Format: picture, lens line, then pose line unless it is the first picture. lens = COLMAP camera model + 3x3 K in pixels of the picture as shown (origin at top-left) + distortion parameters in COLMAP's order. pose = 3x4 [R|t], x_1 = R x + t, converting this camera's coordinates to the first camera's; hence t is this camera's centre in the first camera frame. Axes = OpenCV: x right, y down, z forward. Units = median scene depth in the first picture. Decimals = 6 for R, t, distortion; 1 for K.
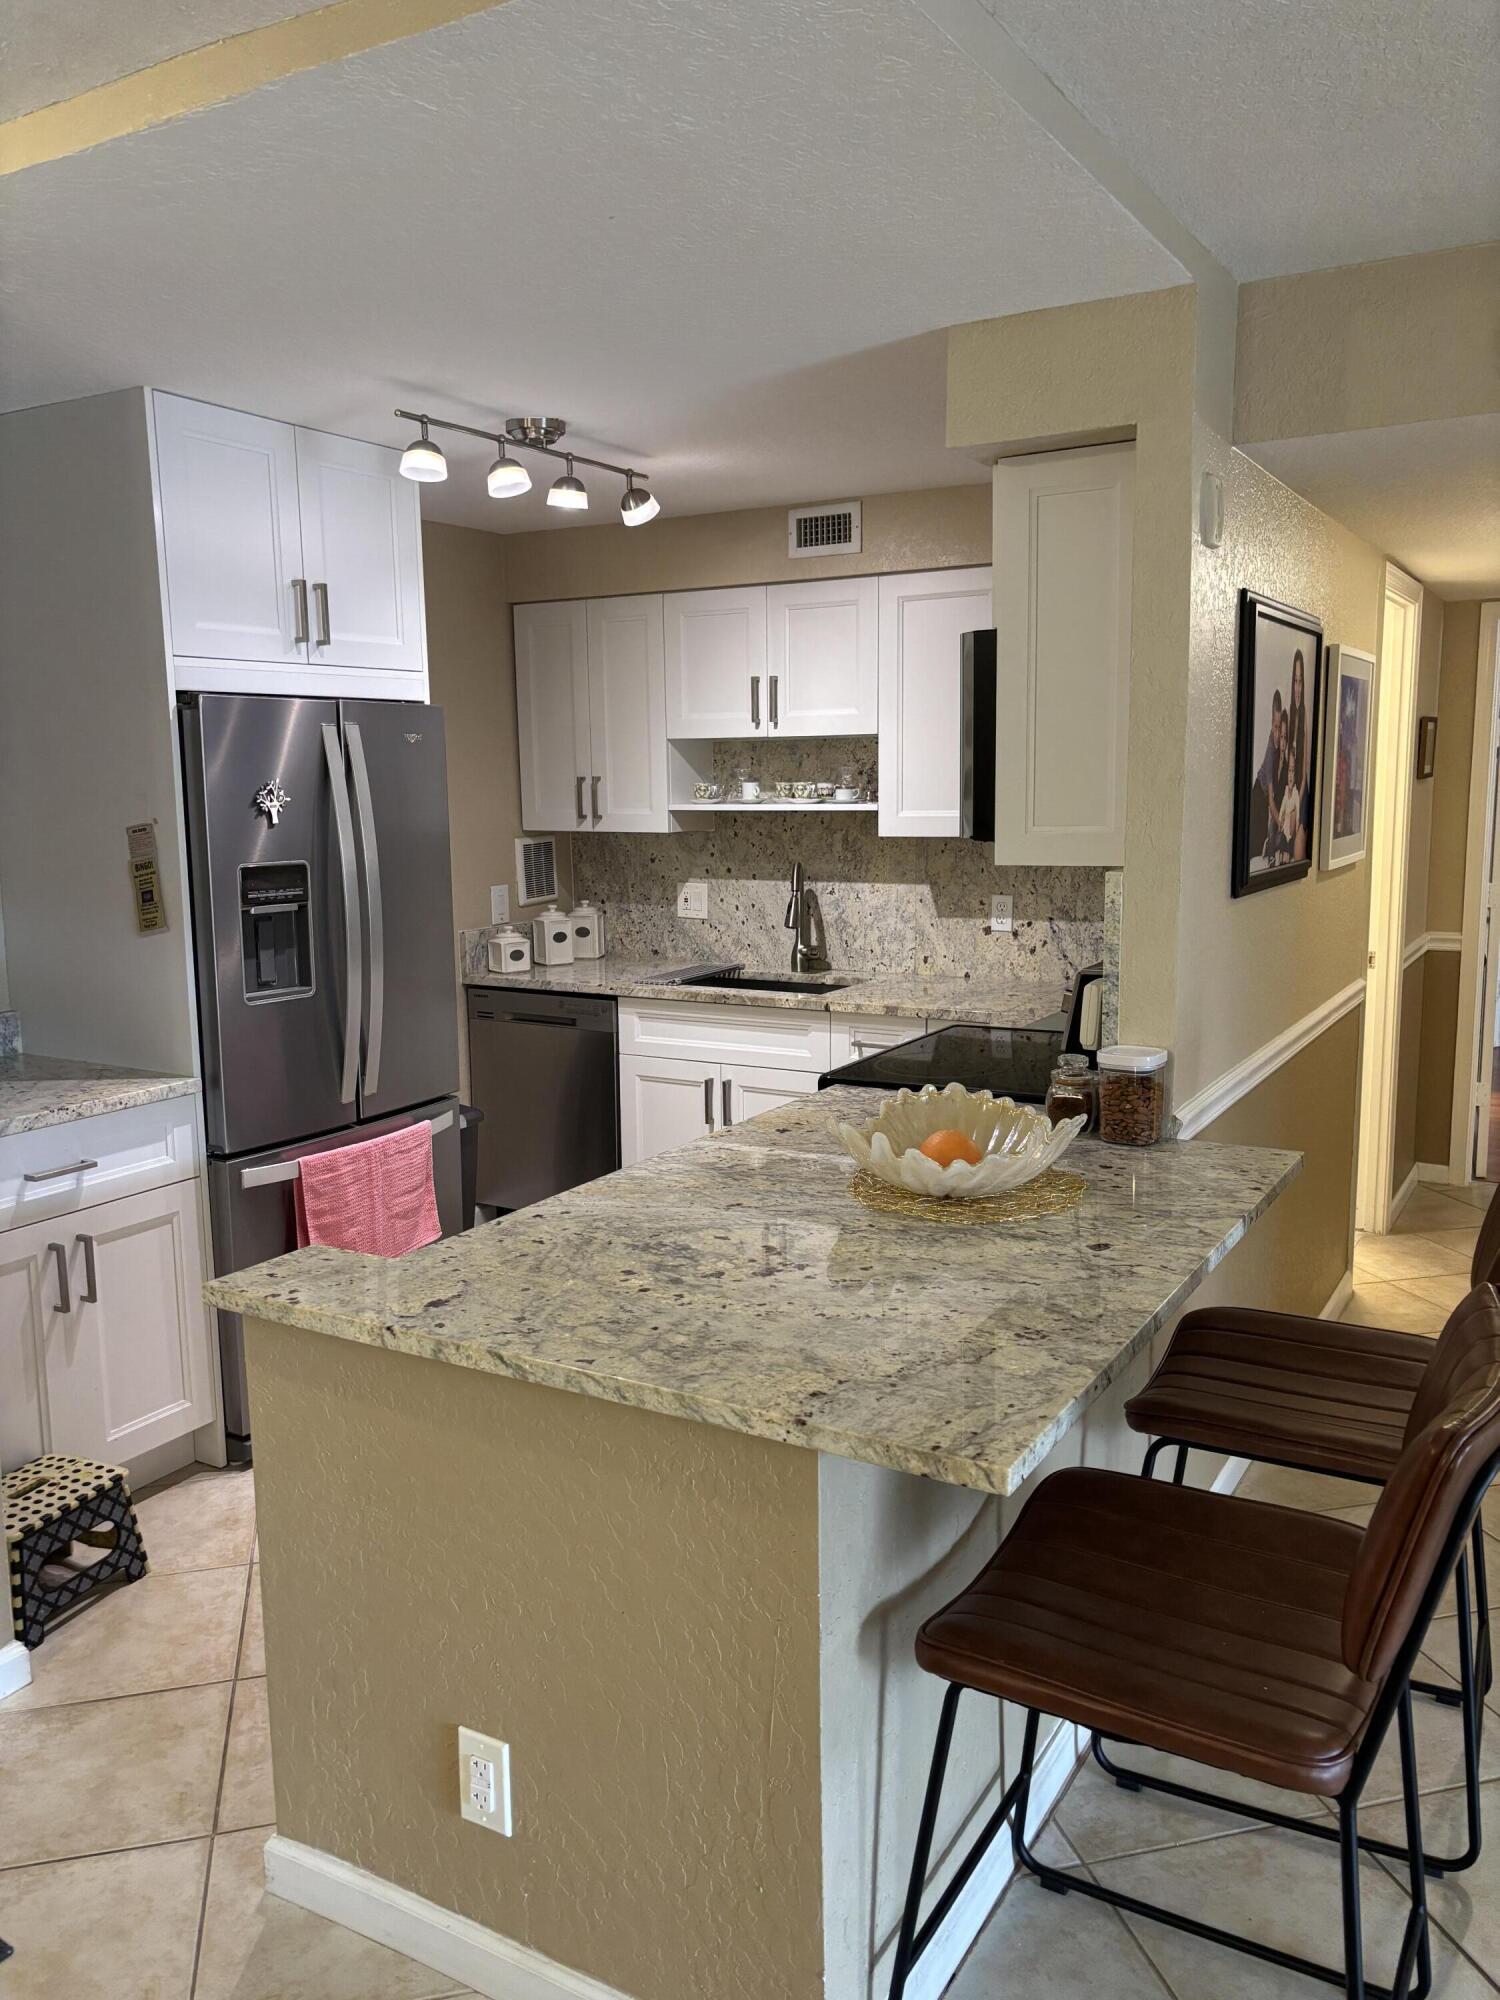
lens RADIAL K [[1516.8, 0, 749.2], [0, 1516.8, 990.5], [0, 0, 1]] dist [0.027169, -0.026935]
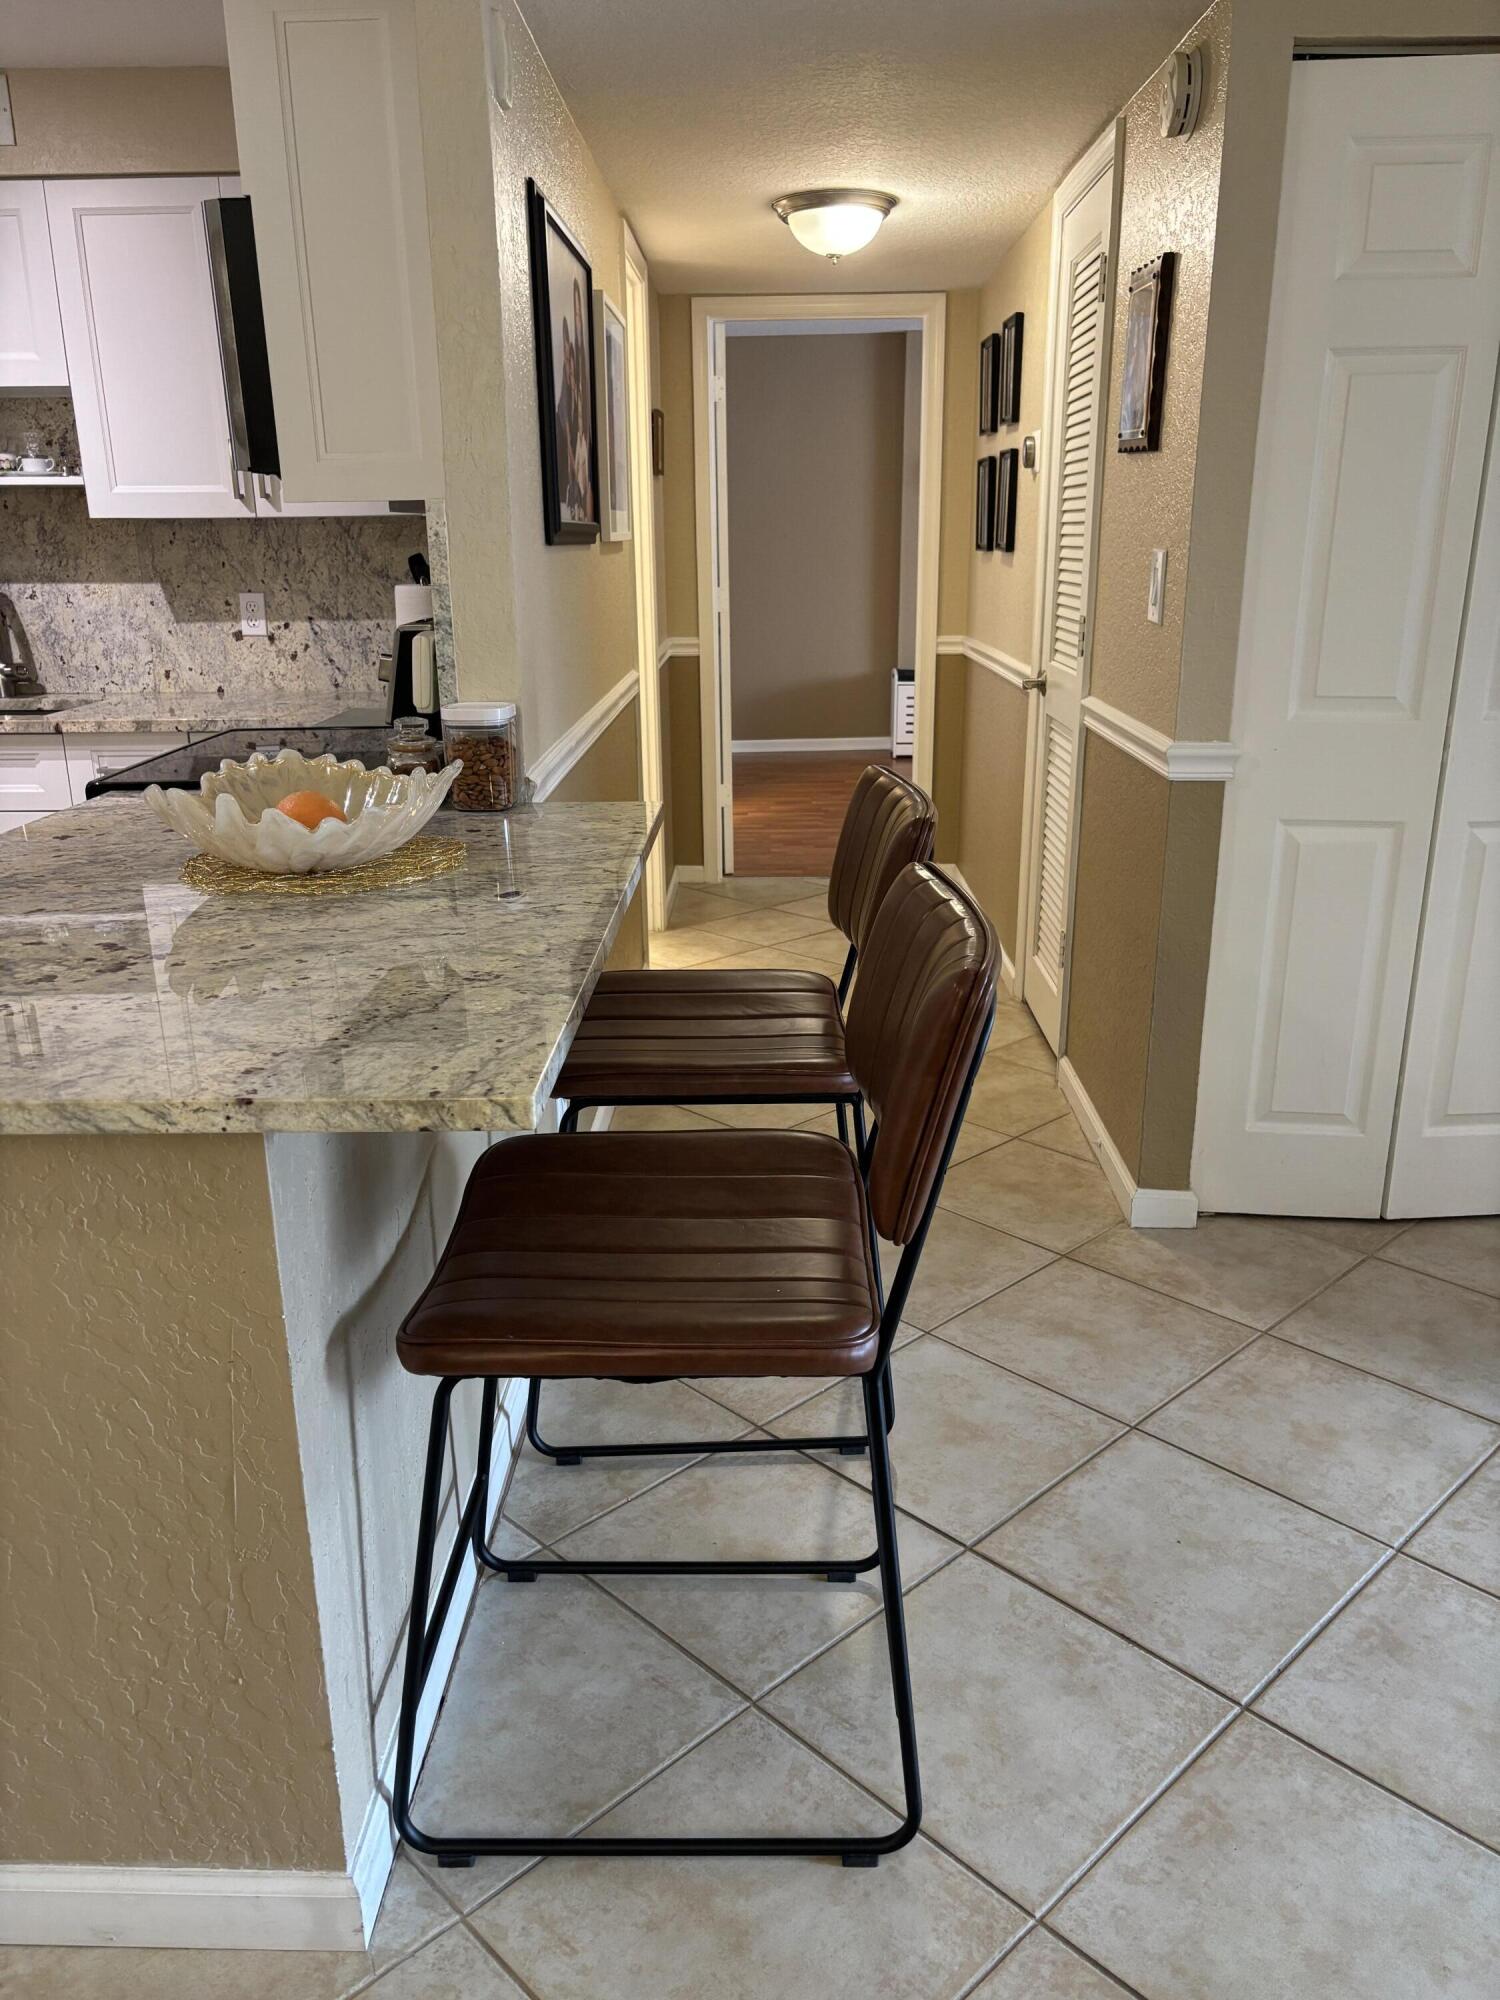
lens RADIAL K [[1516.8, 0, 746.5], [0, 1516.8, 1008.0], [0, 0, 1]] dist [0.027169, -0.026935]
pose [[0.868298, -0.145405, 0.474254, -0.072451], [0.071816, 0.982849, 0.169853, 0.087903], [-0.490817, -0.113424, 0.863848, 0.153603]]
